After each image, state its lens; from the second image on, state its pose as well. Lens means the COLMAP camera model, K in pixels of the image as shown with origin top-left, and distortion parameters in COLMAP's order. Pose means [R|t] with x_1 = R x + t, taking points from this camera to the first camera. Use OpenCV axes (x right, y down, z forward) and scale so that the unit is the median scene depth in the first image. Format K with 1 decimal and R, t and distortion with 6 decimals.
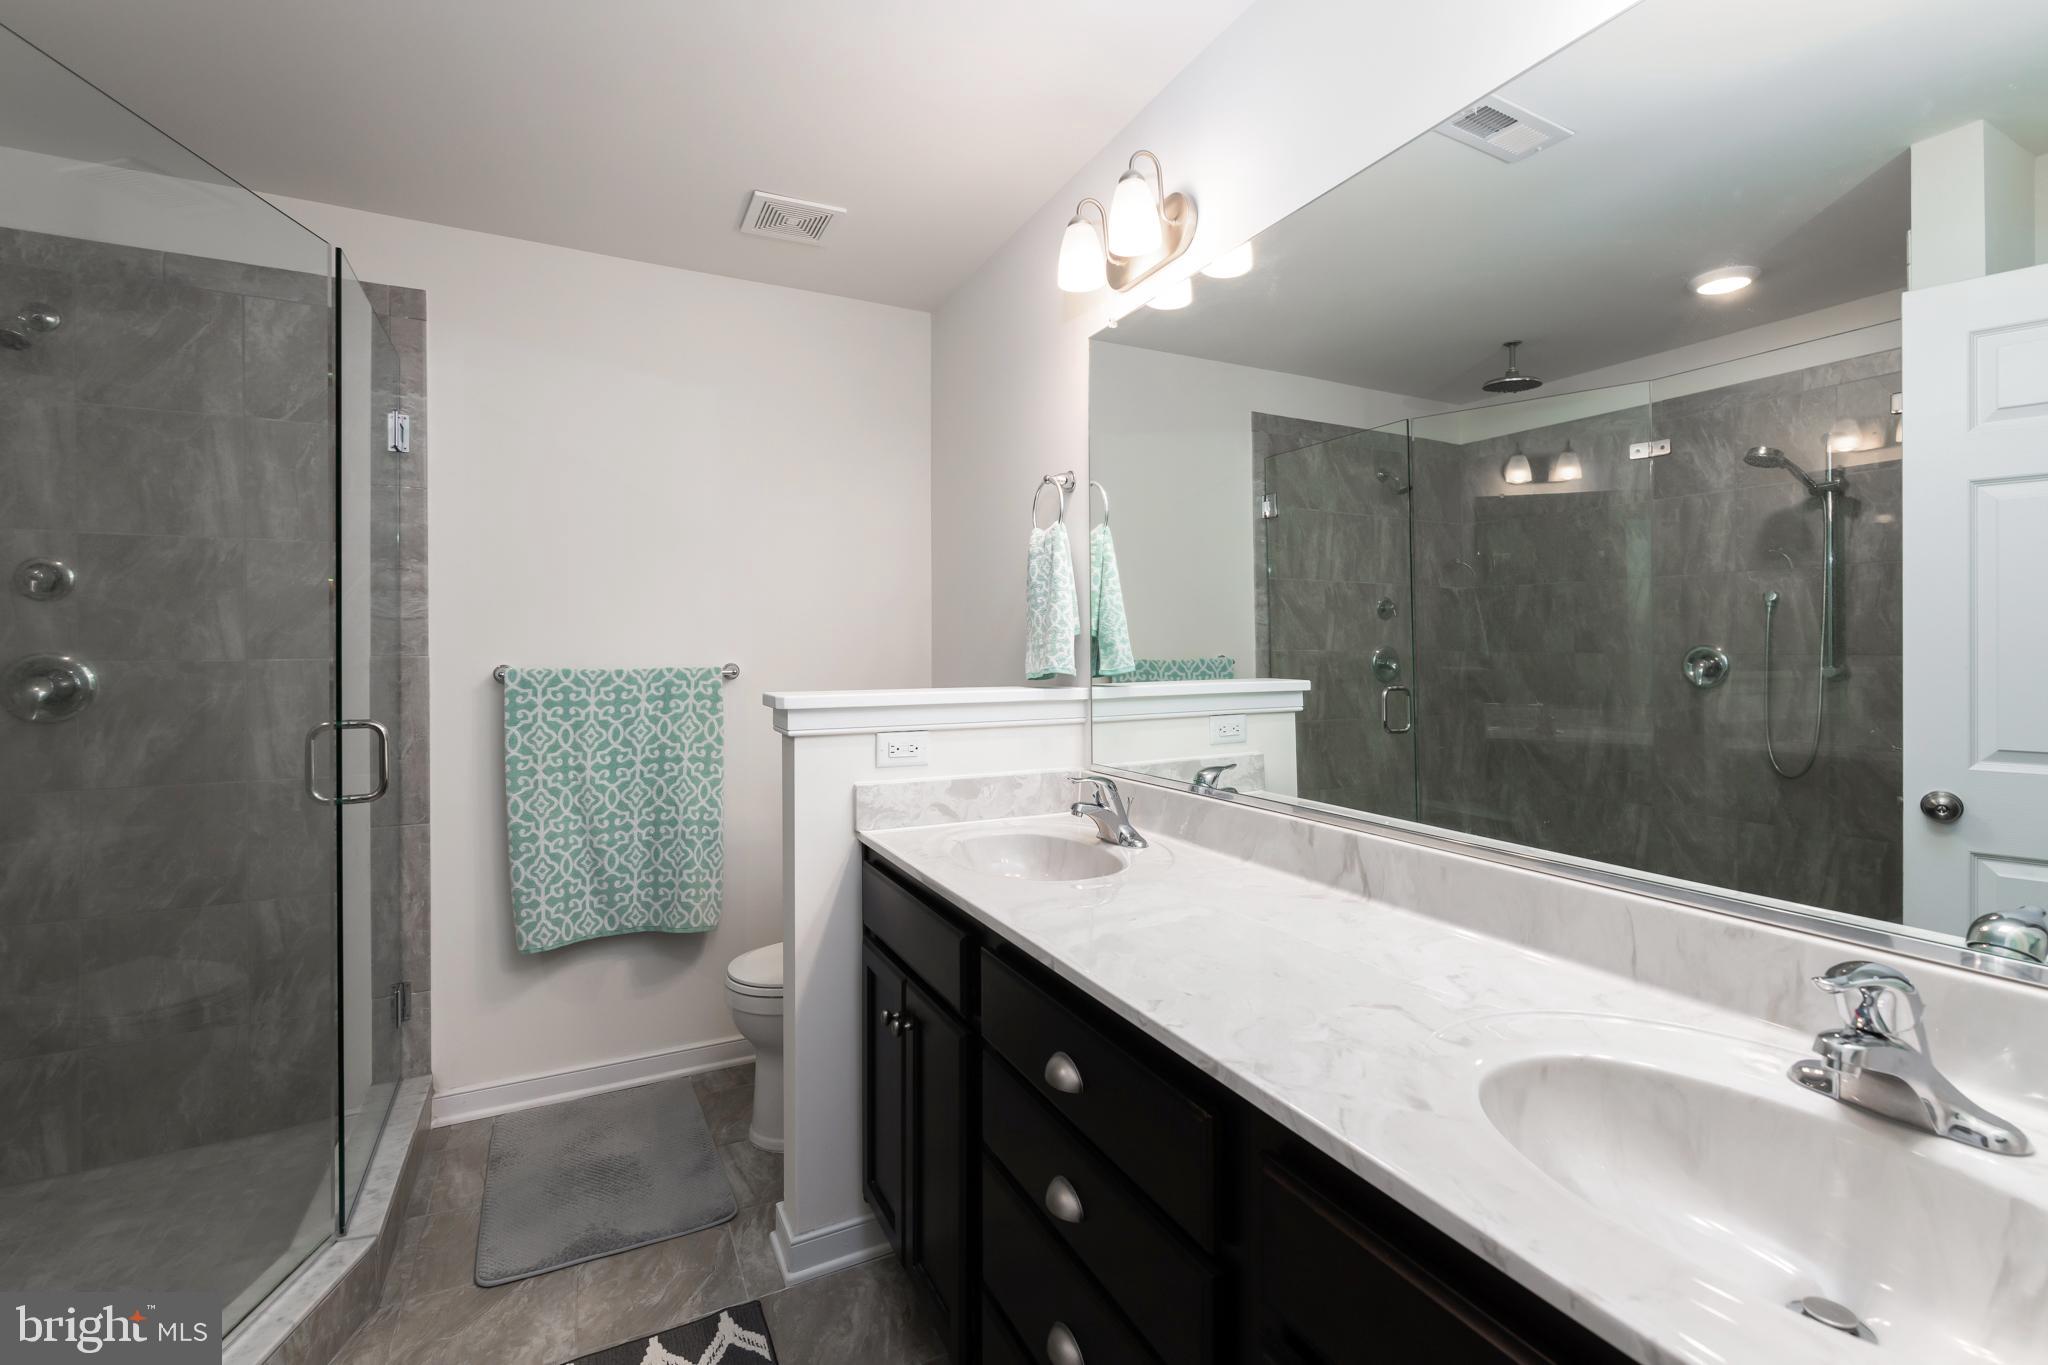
lens RADIAL K [[881.3, 0, 1031.3], [0, 881.3, 670.2], [0, 0, 1]] dist [0.000691, -0.000680]
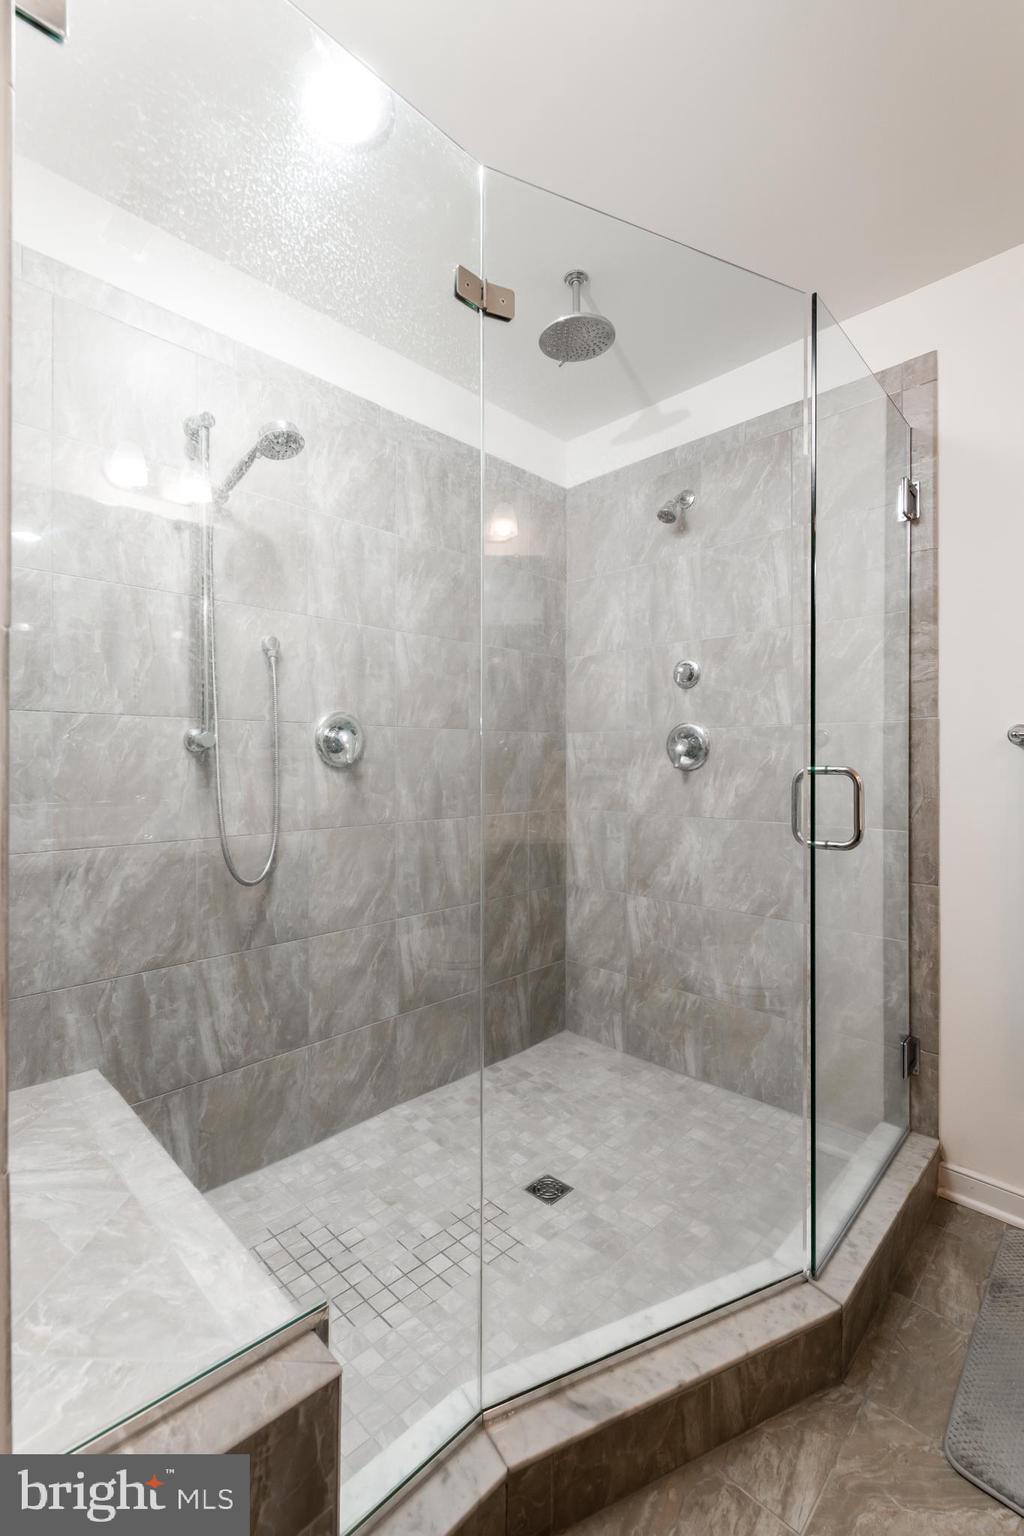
lens RADIAL K [[660.9, 0, 496.1], [0, 660.9, 754.7], [0, 0, 1]] dist [0.000691, -0.000680]
pose [[0.298334, -0.002255, -0.954459, -0.137640], [-0.016120, 0.999843, -0.007401, 0.044713], [0.954326, 0.017593, 0.298250, 0.341994]]
